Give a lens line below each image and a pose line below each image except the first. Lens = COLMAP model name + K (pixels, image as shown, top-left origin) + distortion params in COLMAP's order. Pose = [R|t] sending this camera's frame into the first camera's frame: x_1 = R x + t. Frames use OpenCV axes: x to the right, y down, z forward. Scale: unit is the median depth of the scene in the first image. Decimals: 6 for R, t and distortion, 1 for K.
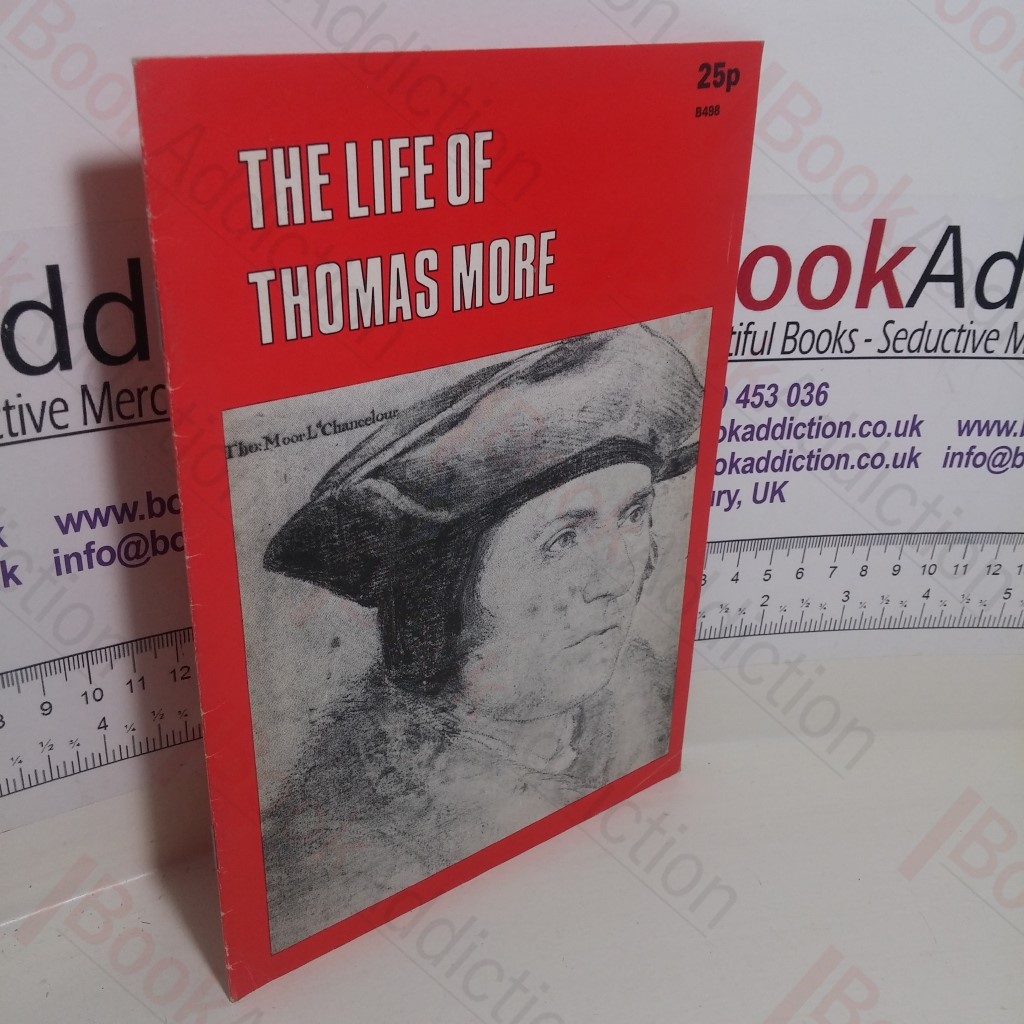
lens RADIAL K [[1175.5, 0, 508.1], [0, 1175.5, 519.1], [0, 0, 1]] dist [0.022237, 0.000000]
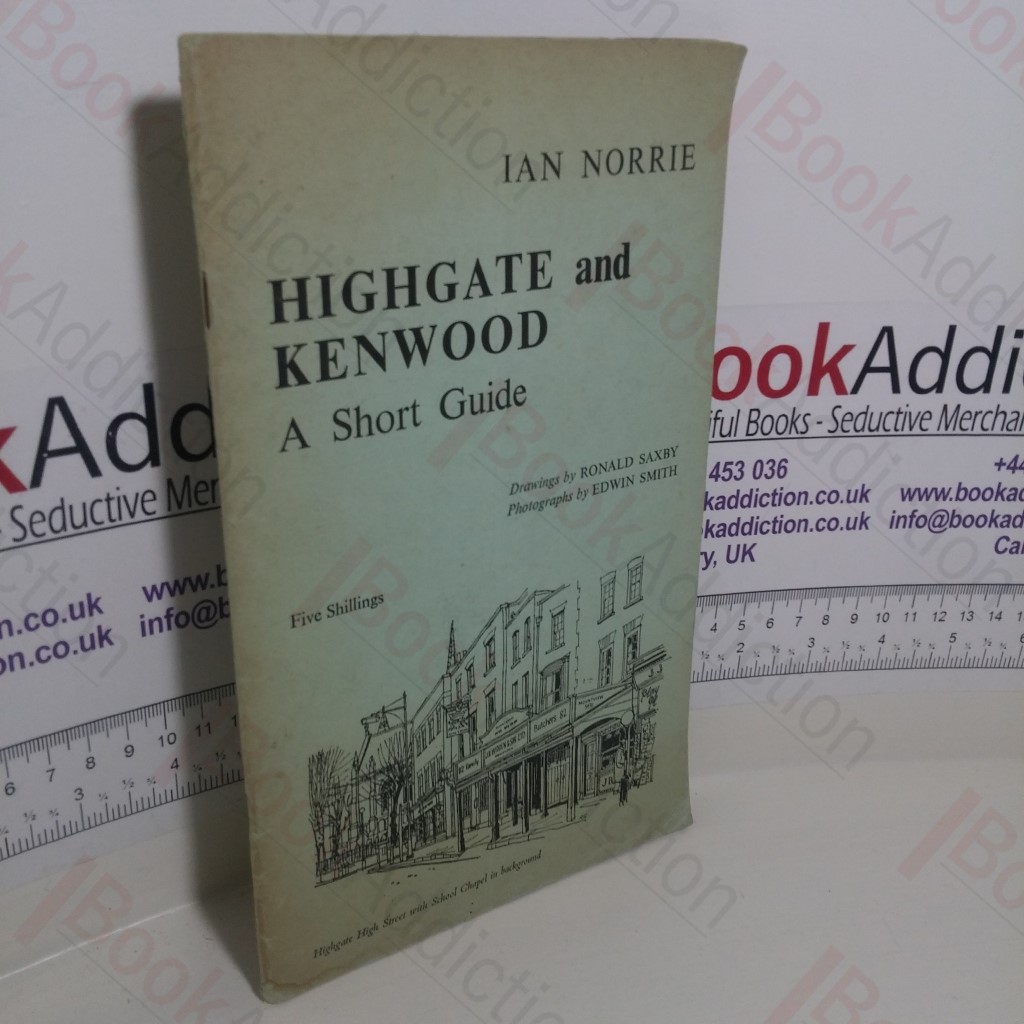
lens RADIAL K [[1175.5, 0, 493.3], [0, 1175.5, 516.1], [0, 0, 1]] dist [0.022237, 0.000000]
pose [[0.999797, -0.020155, -0.000650, -0.020791], [0.020095, 0.998469, -0.051534, -0.004676], [0.001688, 0.051510, 0.998671, -0.167689]]
